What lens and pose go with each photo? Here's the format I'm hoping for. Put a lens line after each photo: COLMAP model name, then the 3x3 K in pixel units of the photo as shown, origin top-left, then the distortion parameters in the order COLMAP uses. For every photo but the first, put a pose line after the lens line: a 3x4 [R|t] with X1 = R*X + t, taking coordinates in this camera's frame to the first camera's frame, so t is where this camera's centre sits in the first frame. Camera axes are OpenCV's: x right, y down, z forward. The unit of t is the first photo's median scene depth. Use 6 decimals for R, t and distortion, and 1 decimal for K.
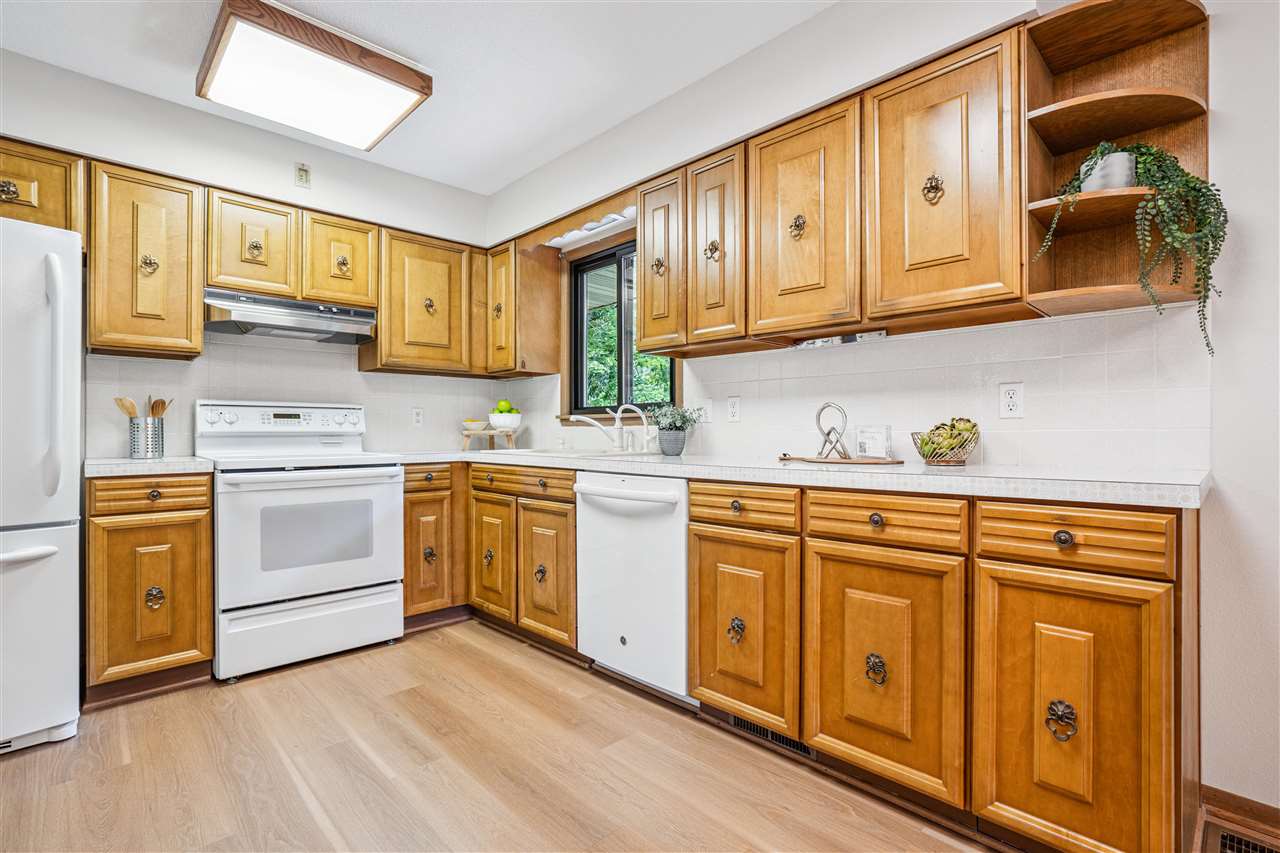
lens RADIAL K [[604.3, 0, 646.5], [0, 604.3, 431.6], [0, 0, 1]] dist [-0.052937, 0.023794]
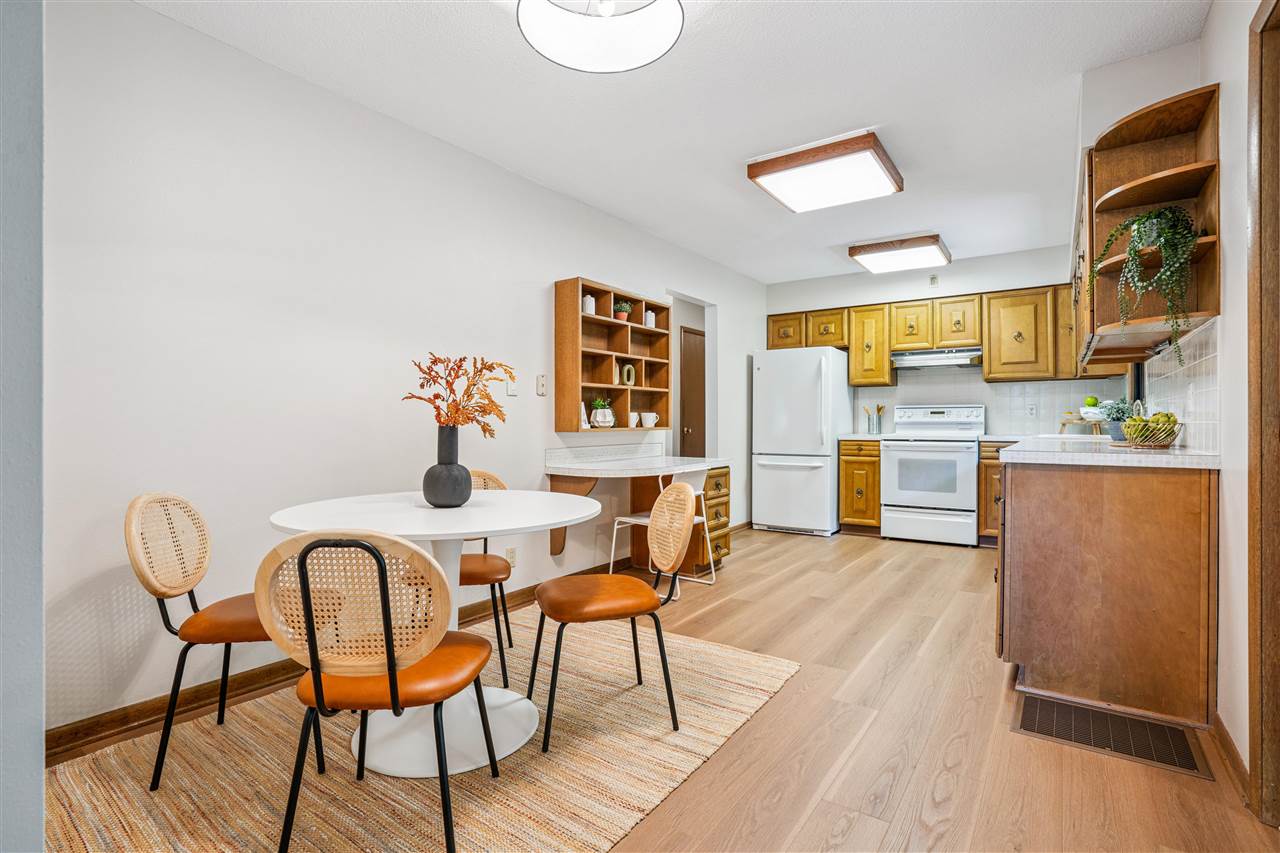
lens RADIAL K [[598.5, 0, 644.2], [0, 598.5, 415.4], [0, 0, 1]] dist [-0.056149, 0.020586]
pose [[0.176533, -0.010797, -0.984236, 1.279570], [0.003567, 0.999940, -0.010330, -0.003994], [0.984288, -0.001688, 0.176561, -0.243970]]
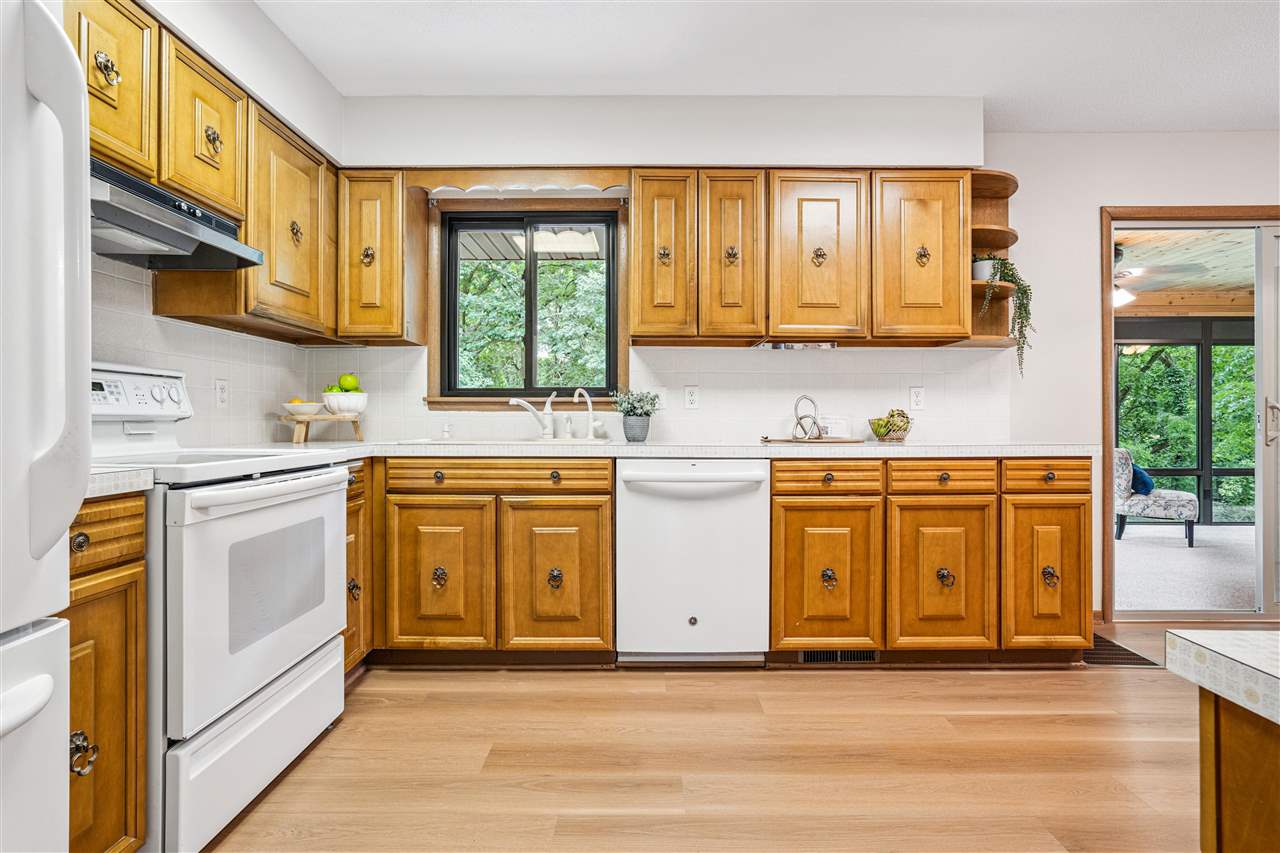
lens RADIAL K [[642.6, 0, 640.1], [0, 642.6, 418.7], [0, 0, 1]] dist [-0.045762, 0.029531]
pose [[0.694130, 0.004403, 0.719836, -0.862047], [-0.003342, 0.999990, -0.002895, 0.005596], [-0.719842, -0.000396, 0.694138, 0.297766]]
